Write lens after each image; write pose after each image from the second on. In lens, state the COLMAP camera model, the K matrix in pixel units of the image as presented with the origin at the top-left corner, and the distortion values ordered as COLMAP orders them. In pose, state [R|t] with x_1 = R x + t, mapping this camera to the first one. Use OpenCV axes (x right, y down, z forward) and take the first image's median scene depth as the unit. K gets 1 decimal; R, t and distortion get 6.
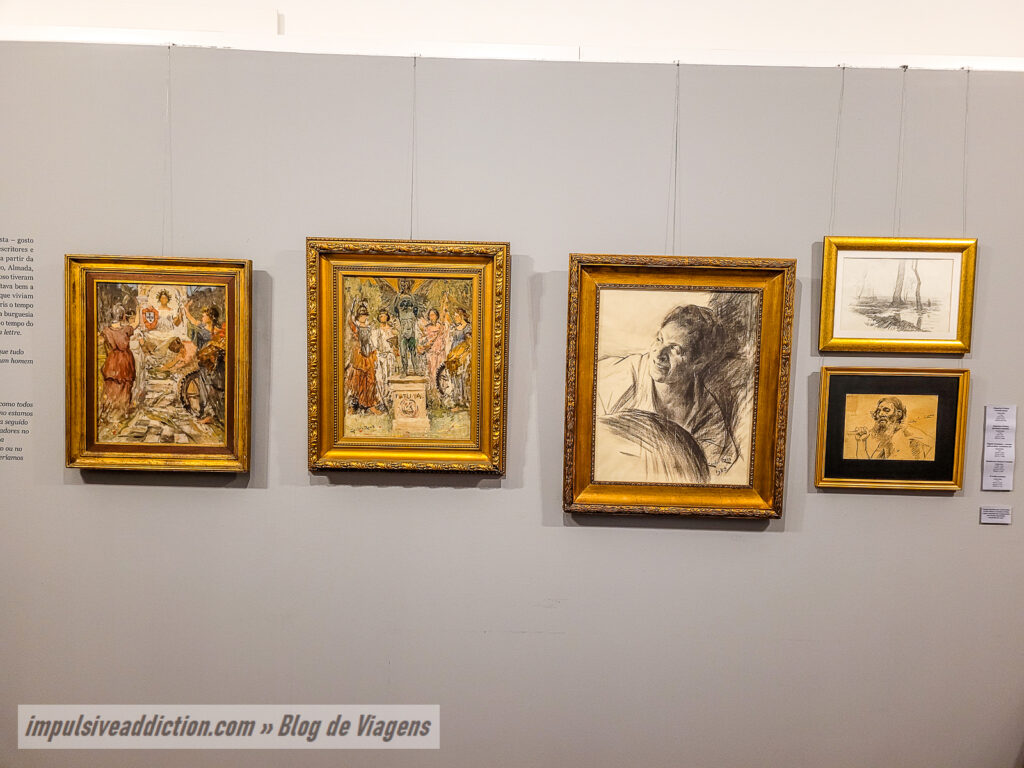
lens RADIAL K [[765.5, 0, 512.0], [0, 765.5, 384.0], [0, 0, 1]] dist [0.031012, 0.001720]
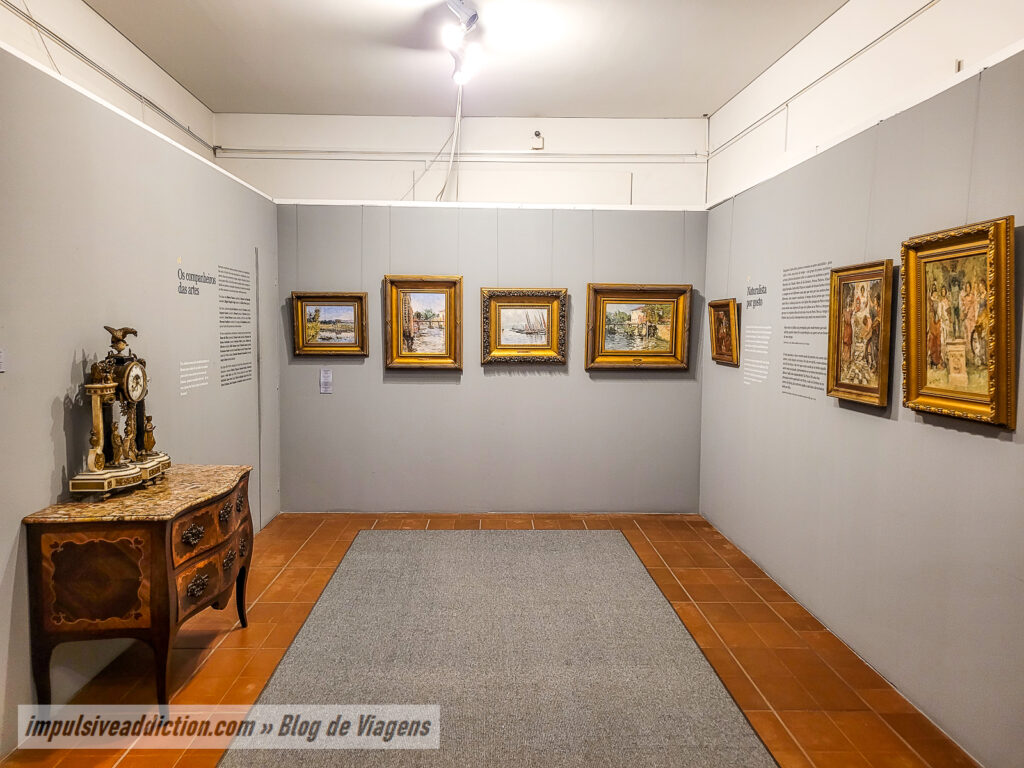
lens RADIAL K [[765.5, 0, 512.0], [0, 765.5, 384.0], [0, 0, 1]] dist [0.031012, 0.001720]
pose [[0.025741, 0.048091, -0.998511, 1.071517], [-0.061626, 0.997019, 0.046430, 0.047273], [0.997767, 0.060339, 0.028628, 0.262608]]
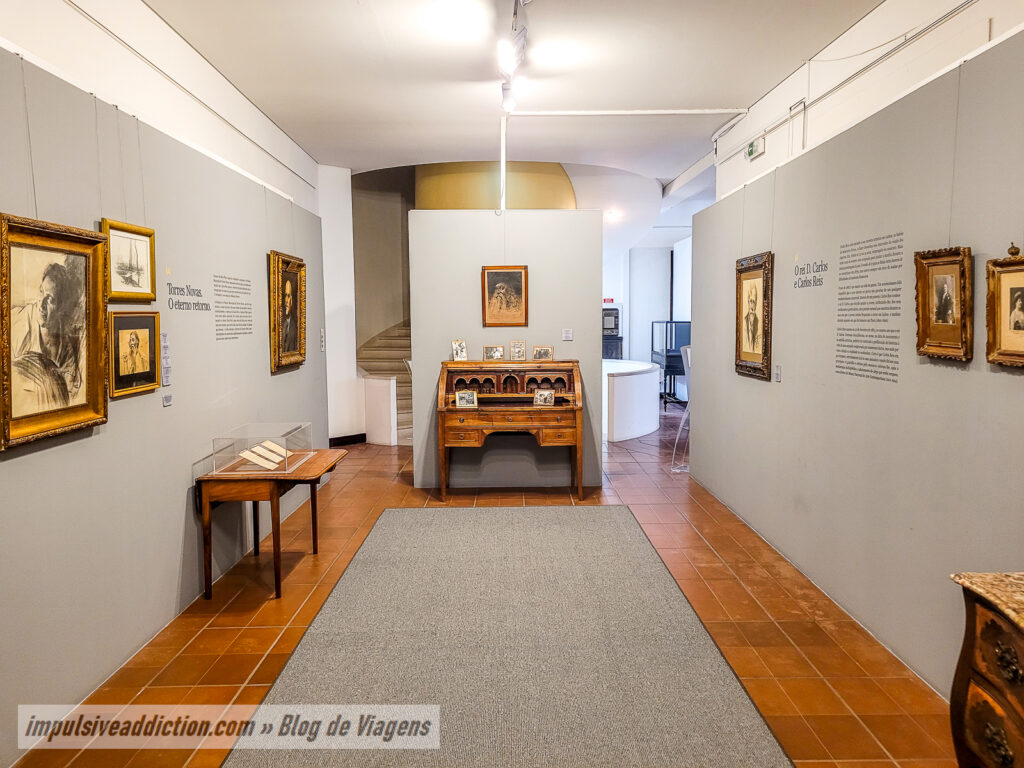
lens RADIAL K [[765.5, 0, 512.0], [0, 765.5, 384.0], [0, 0, 1]] dist [0.031012, 0.001720]
pose [[0.002083, -0.115698, 0.993282, -1.870485], [0.066673, 0.991090, 0.115303, -0.009062], [-0.997773, 0.065985, 0.009778, 0.480264]]
